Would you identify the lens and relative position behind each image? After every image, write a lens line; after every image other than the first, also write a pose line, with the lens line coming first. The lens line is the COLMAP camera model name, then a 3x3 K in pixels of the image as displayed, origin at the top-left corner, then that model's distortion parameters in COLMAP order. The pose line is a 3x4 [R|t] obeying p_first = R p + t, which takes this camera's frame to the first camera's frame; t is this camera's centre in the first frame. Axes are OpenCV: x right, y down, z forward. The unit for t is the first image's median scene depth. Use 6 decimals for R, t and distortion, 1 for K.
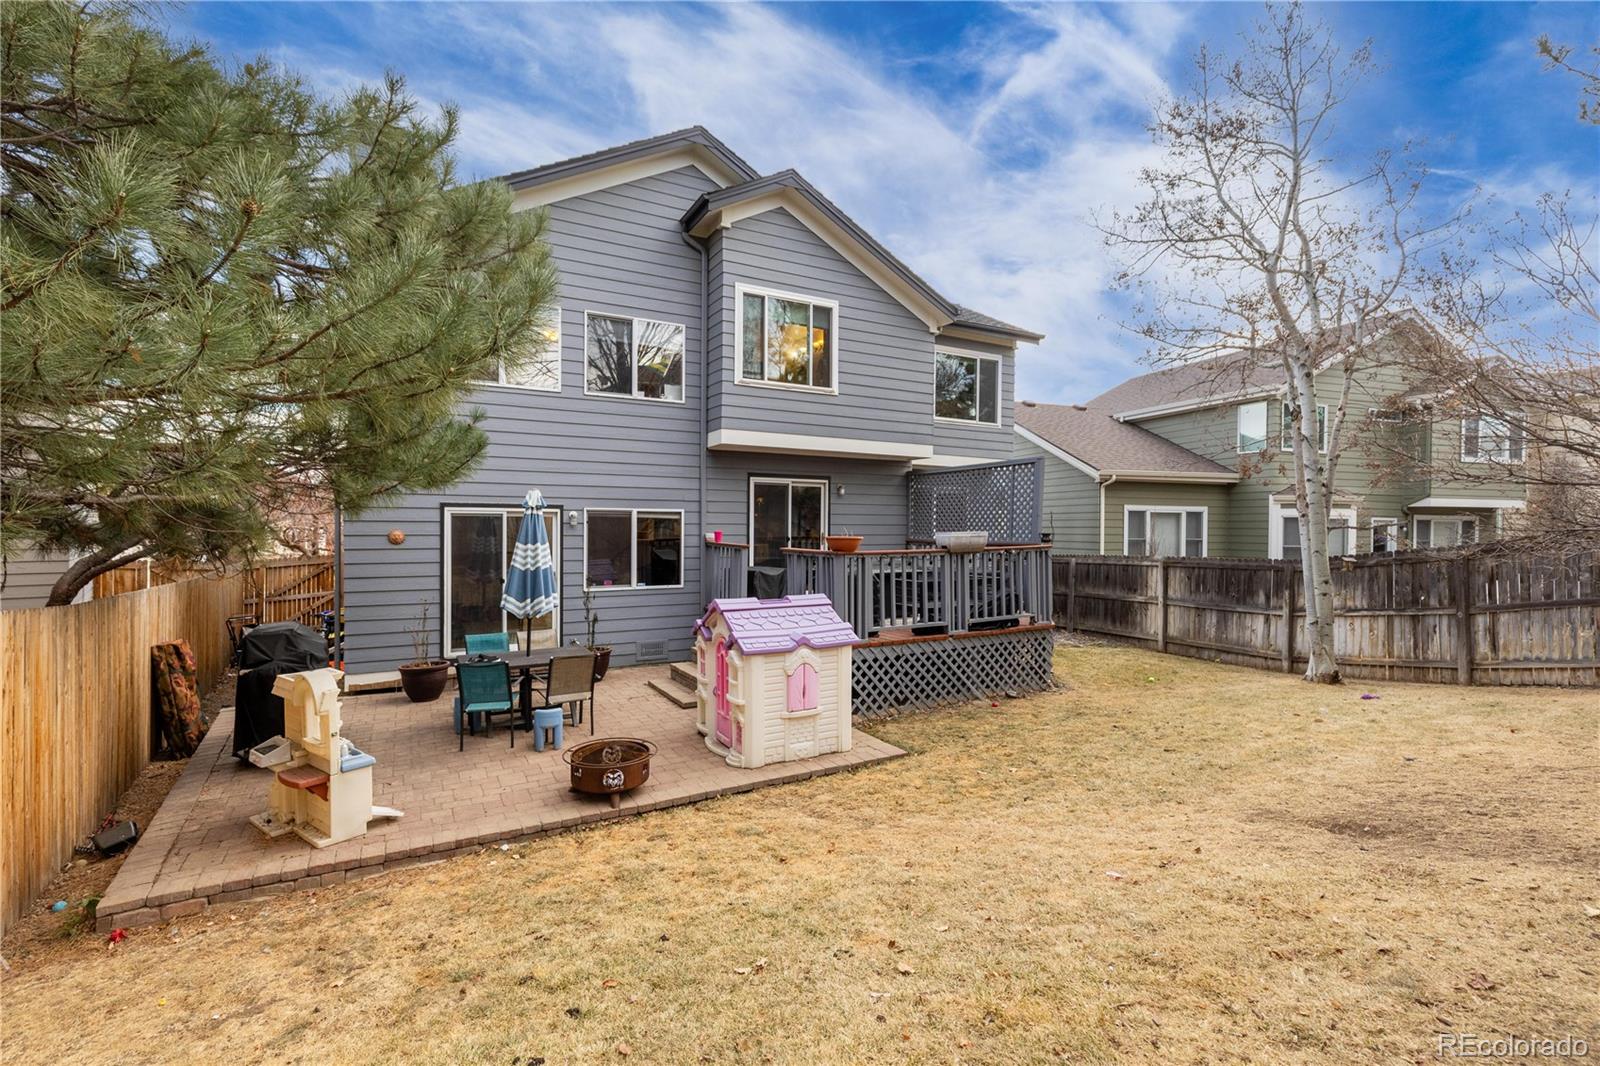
lens RADIAL K [[725.1, 0, 795.2], [0, 725.1, 531.6], [0, 0, 1]] dist [0.007206, -0.001011]
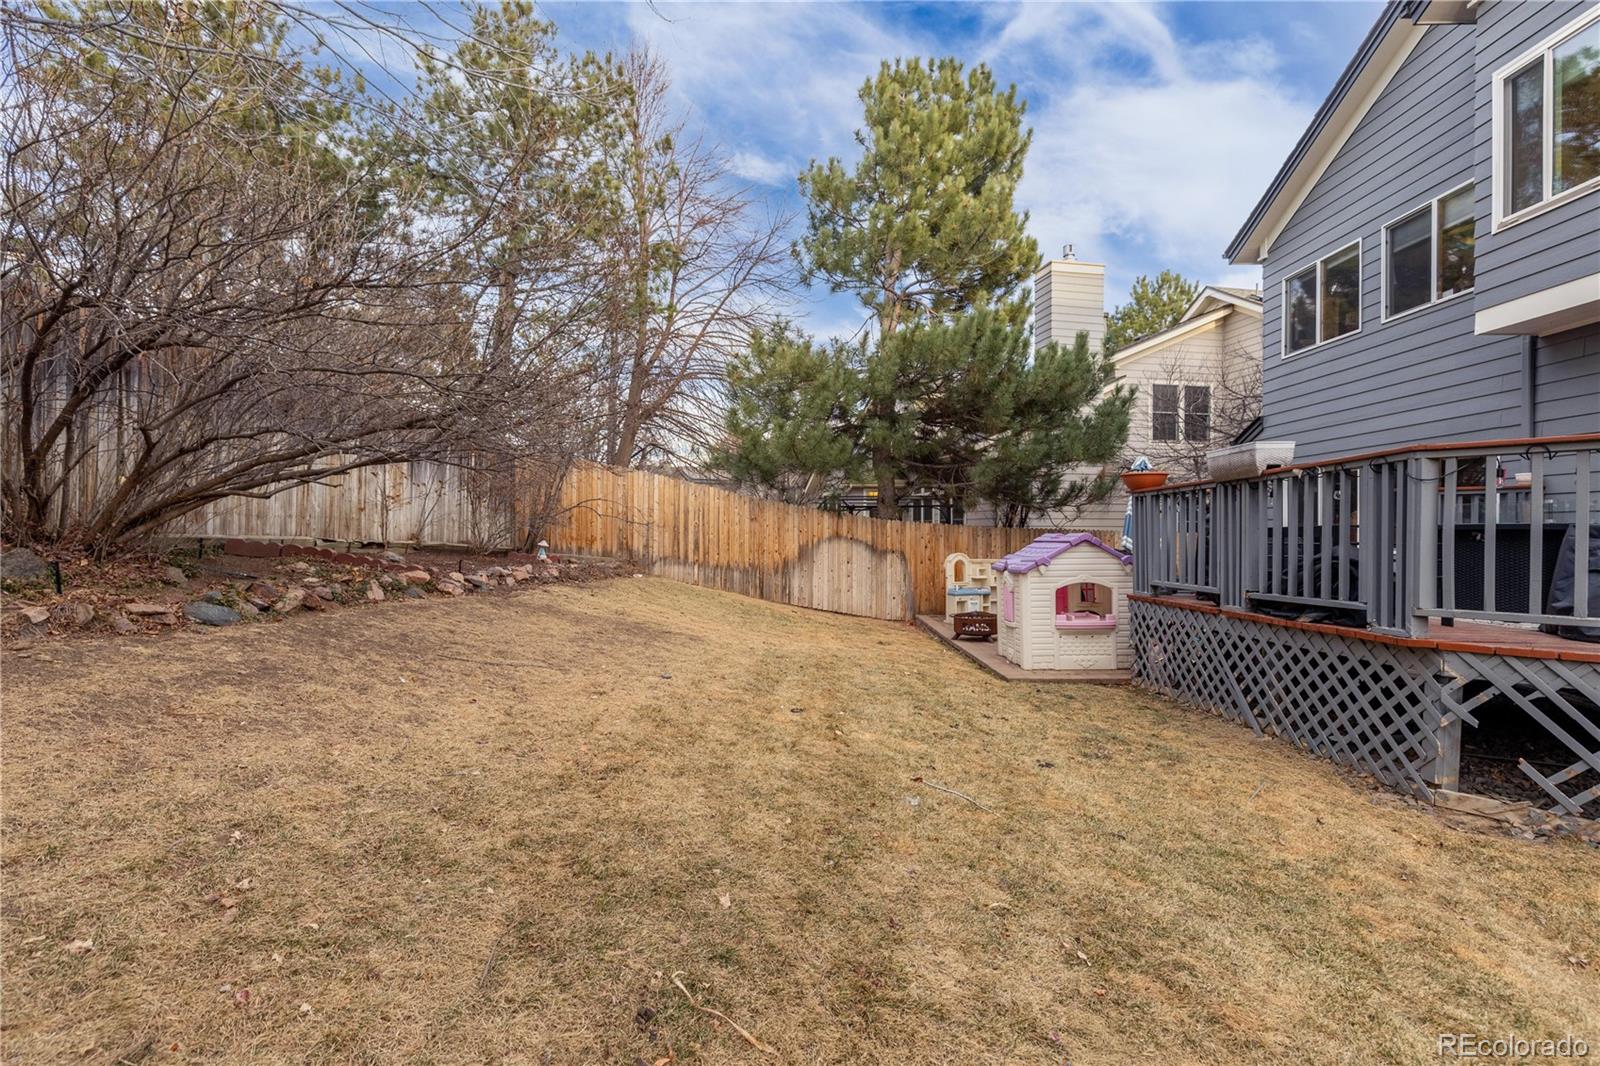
lens RADIAL K [[725.1, 0, 795.2], [0, 725.1, 531.6], [0, 0, 1]] dist [0.007206, -0.001011]
pose [[-0.459819, -0.004365, -0.888002, 0.911739], [-0.009013, 0.999959, -0.000248, 0.074125], [0.887967, 0.007890, -0.459840, 0.910136]]
